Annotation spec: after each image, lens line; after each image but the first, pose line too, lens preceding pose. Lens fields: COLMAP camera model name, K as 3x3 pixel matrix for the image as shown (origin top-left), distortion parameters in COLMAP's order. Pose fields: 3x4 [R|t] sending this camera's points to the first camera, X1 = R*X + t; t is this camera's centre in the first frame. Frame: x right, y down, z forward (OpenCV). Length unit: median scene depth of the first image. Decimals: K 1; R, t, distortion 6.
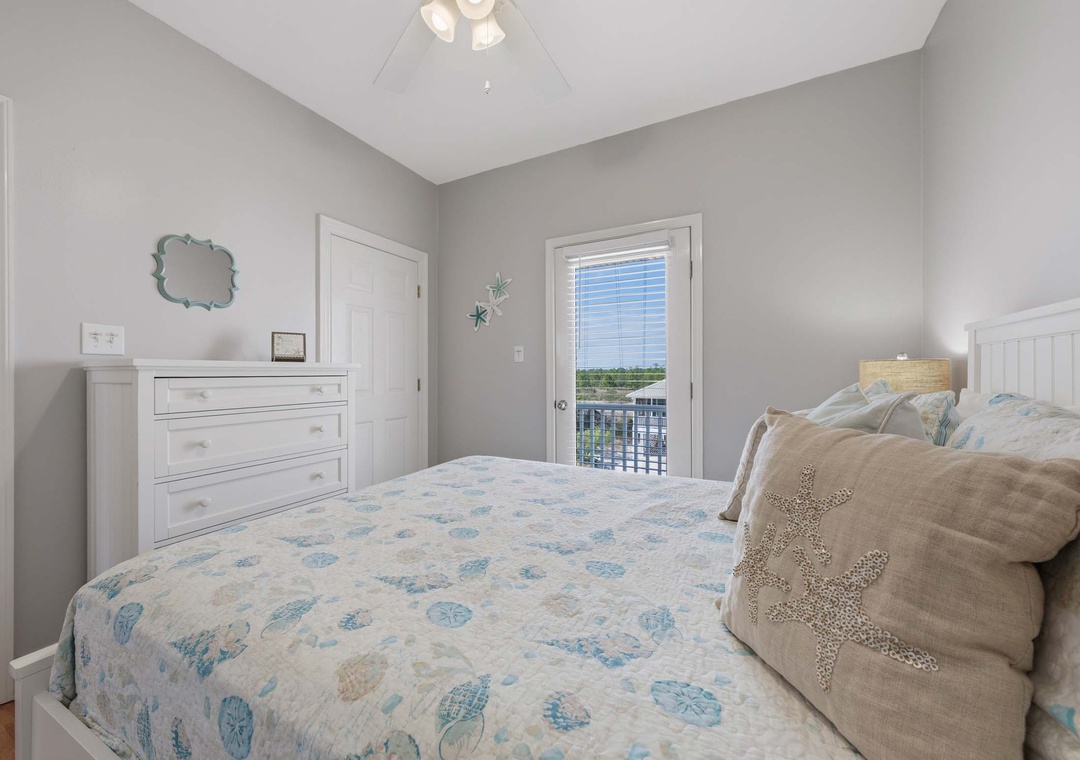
lens RADIAL K [[403.2, 0, 544.4], [0, 403.2, 372.9], [0, 0, 1]] dist [-0.002950, -0.000306]
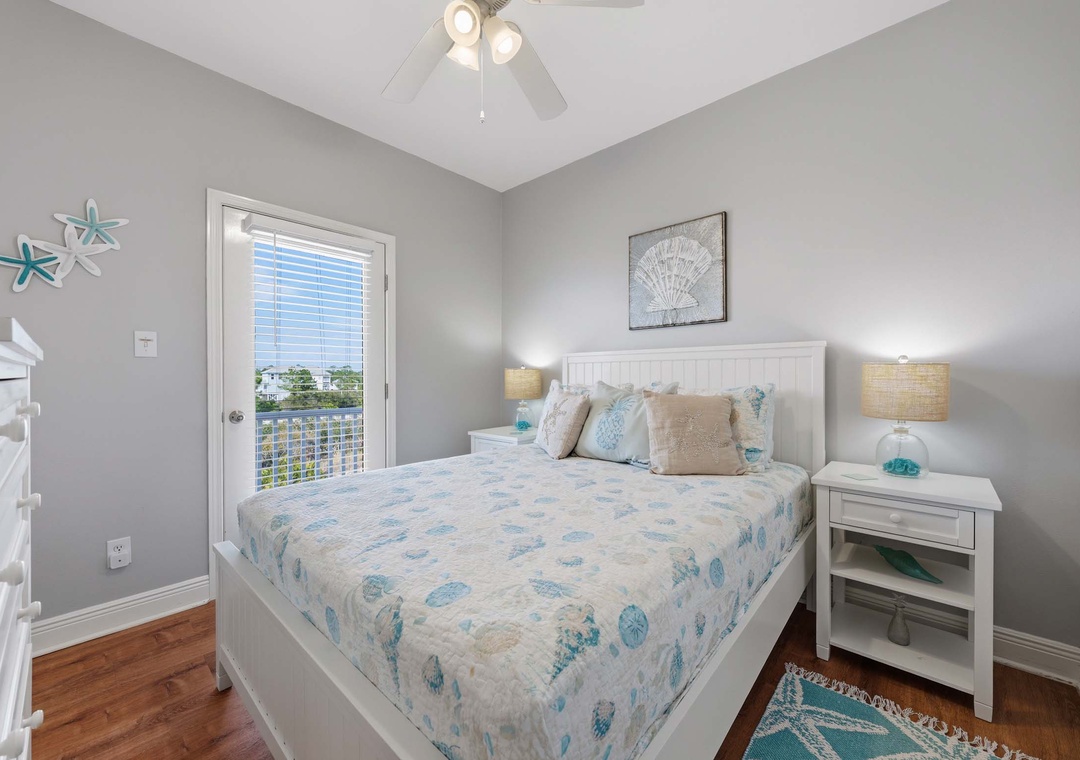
lens RADIAL K [[403.2, 0, 544.4], [0, 403.2, 372.9], [0, 0, 1]] dist [-0.002950, -0.000306]
pose [[0.287083, 0.013546, 0.957810, -1.207665], [-0.002192, 0.999907, -0.013484, 0.012594], [-0.957903, 0.001772, 0.287086, 0.547289]]
